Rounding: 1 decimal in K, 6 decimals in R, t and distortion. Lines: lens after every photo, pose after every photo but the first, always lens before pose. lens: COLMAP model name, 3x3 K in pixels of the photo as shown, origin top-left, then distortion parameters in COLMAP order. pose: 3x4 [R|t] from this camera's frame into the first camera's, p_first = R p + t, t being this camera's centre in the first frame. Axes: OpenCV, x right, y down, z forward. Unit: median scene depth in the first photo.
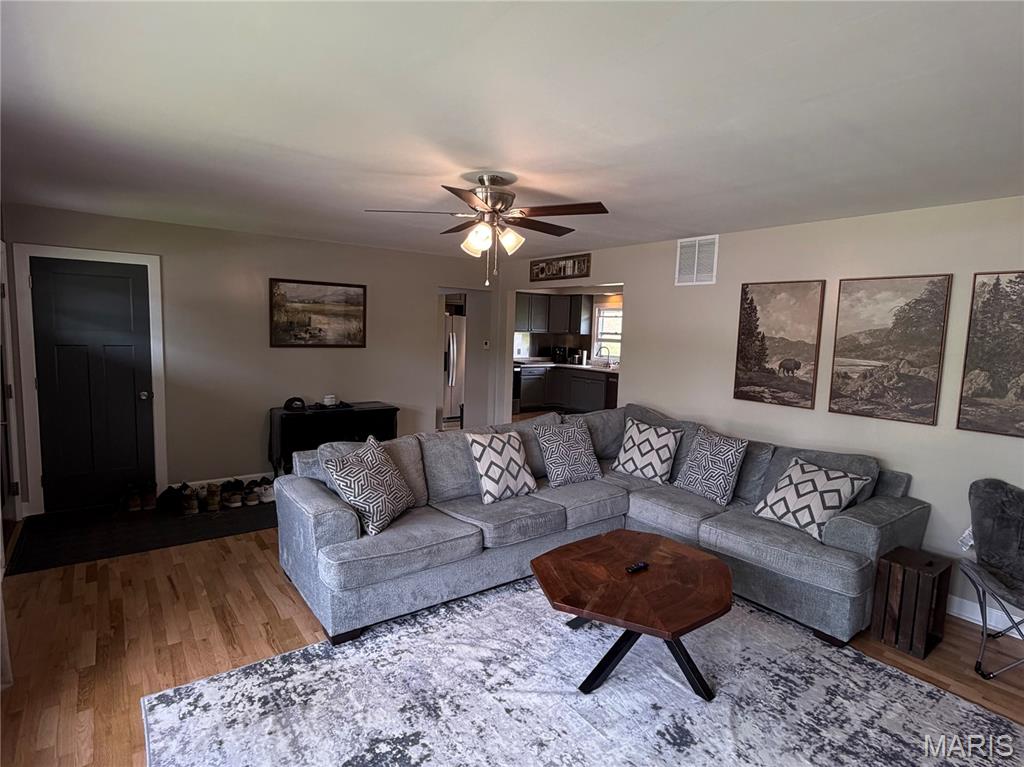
lens RADIAL K [[547.8, 0, 512.0], [0, 547.8, 383.5], [0, 0, 1]] dist [-0.001184, 0.000918]
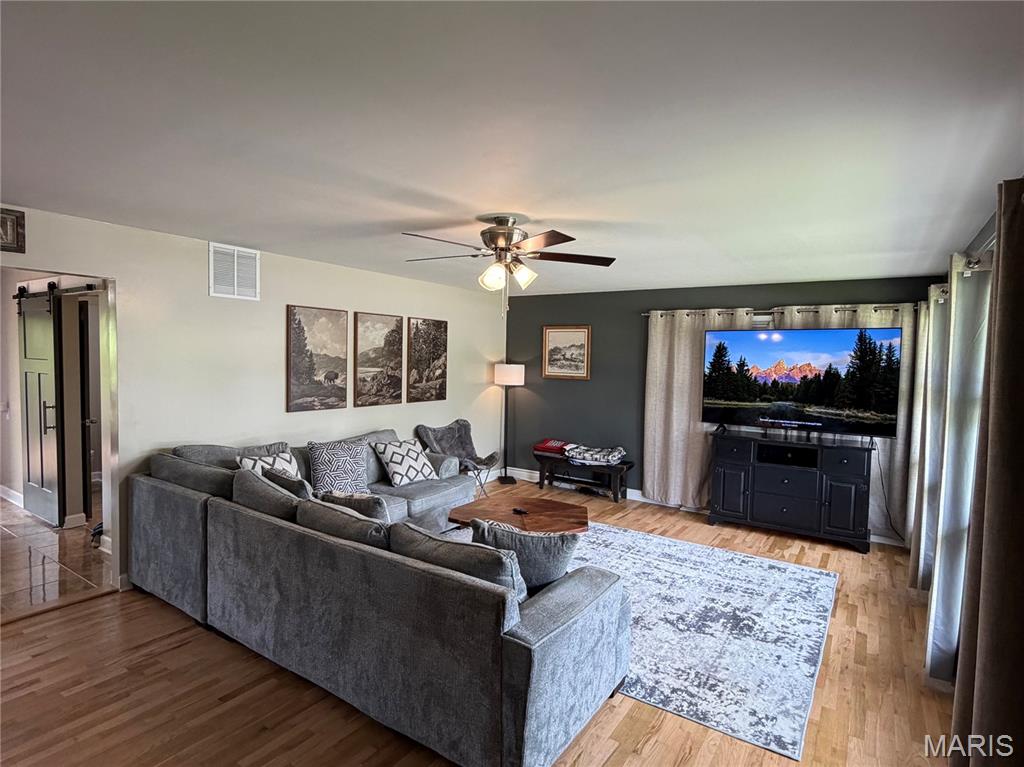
lens RADIAL K [[547.8, 0, 512.0], [0, 547.8, 383.5], [0, 0, 1]] dist [-0.001184, 0.000918]
pose [[-0.336814, -0.088118, 0.937439, -0.930232], [0.061977, 0.991377, 0.115456, -0.156970], [-0.939529, 0.096986, -0.328449, 1.189025]]
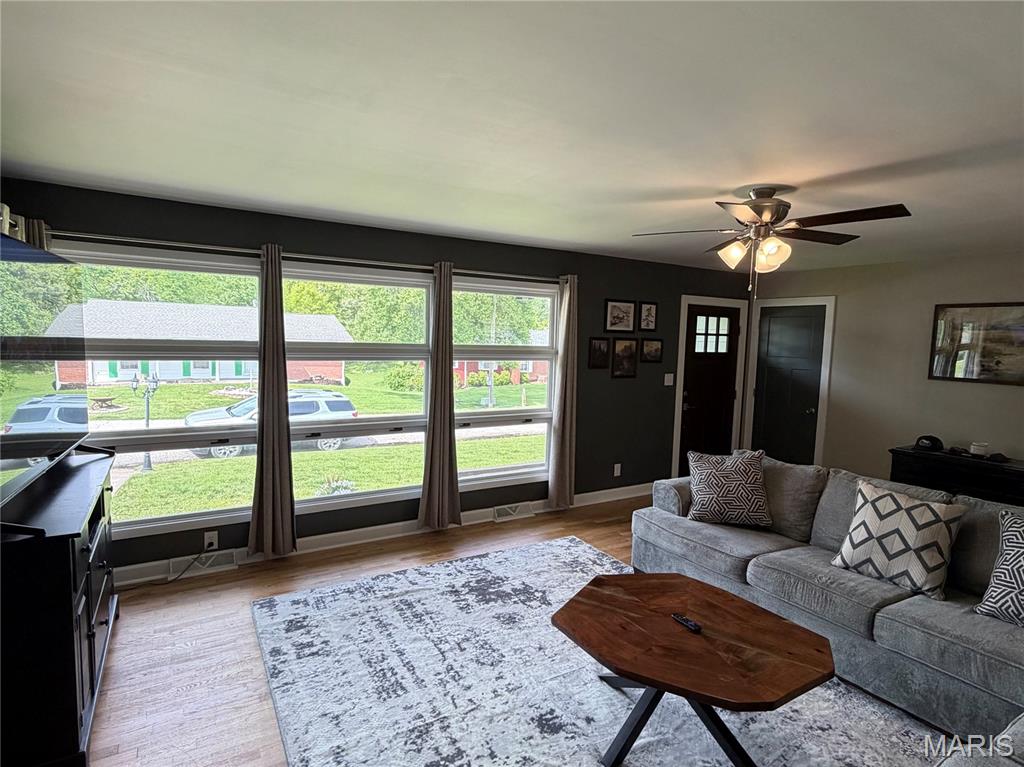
lens RADIAL K [[547.8, 0, 512.0], [0, 547.8, 383.5], [0, 0, 1]] dist [-0.001184, 0.000918]
pose [[-0.092011, 0.054252, -0.994279, 0.859893], [-0.132524, 0.988965, 0.066226, -0.041613], [0.986900, 0.137860, -0.083805, 0.601405]]
